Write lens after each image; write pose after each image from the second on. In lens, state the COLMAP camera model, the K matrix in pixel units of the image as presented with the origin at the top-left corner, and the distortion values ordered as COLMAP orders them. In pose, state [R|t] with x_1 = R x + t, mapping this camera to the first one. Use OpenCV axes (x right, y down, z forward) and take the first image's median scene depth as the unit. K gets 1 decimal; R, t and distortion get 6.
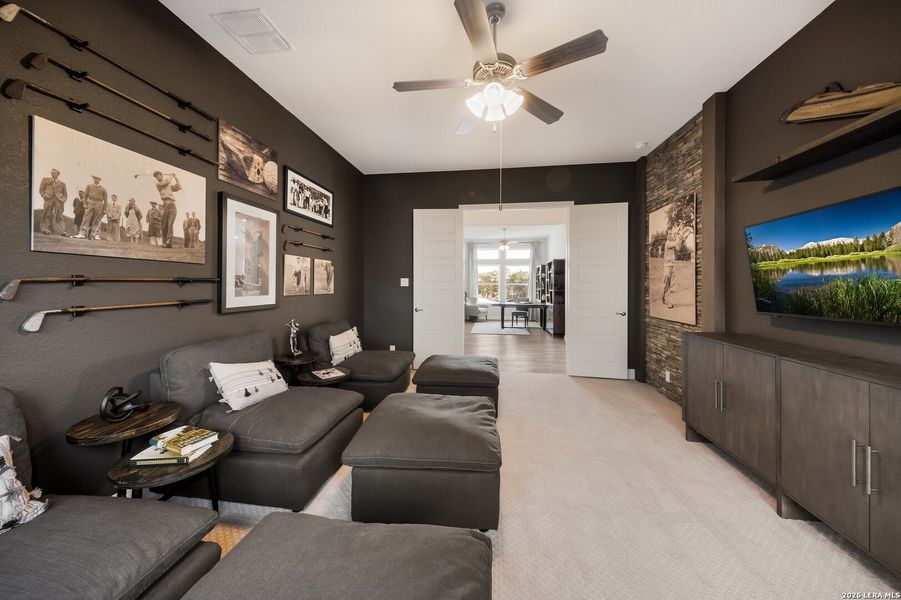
lens RADIAL K [[306.3, 0, 452.0], [0, 306.3, 286.0], [0, 0, 1]] dist [0.000058, -0.000001]
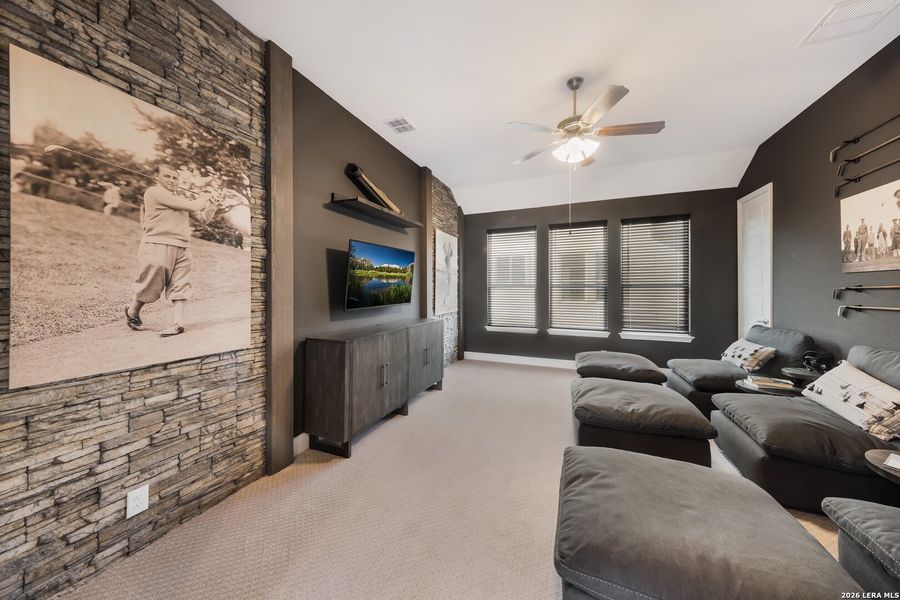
lens RADIAL K [[306.0, 0, 451.5], [0, 306.0, 286.0], [0, 0, 1]] dist [0.000058, -0.000001]
pose [[-0.966648, -0.006071, 0.256037, 0.337485], [-0.007247, 0.999967, -0.003649, -0.008605], [-0.256007, -0.005383, -0.966660, 2.564207]]
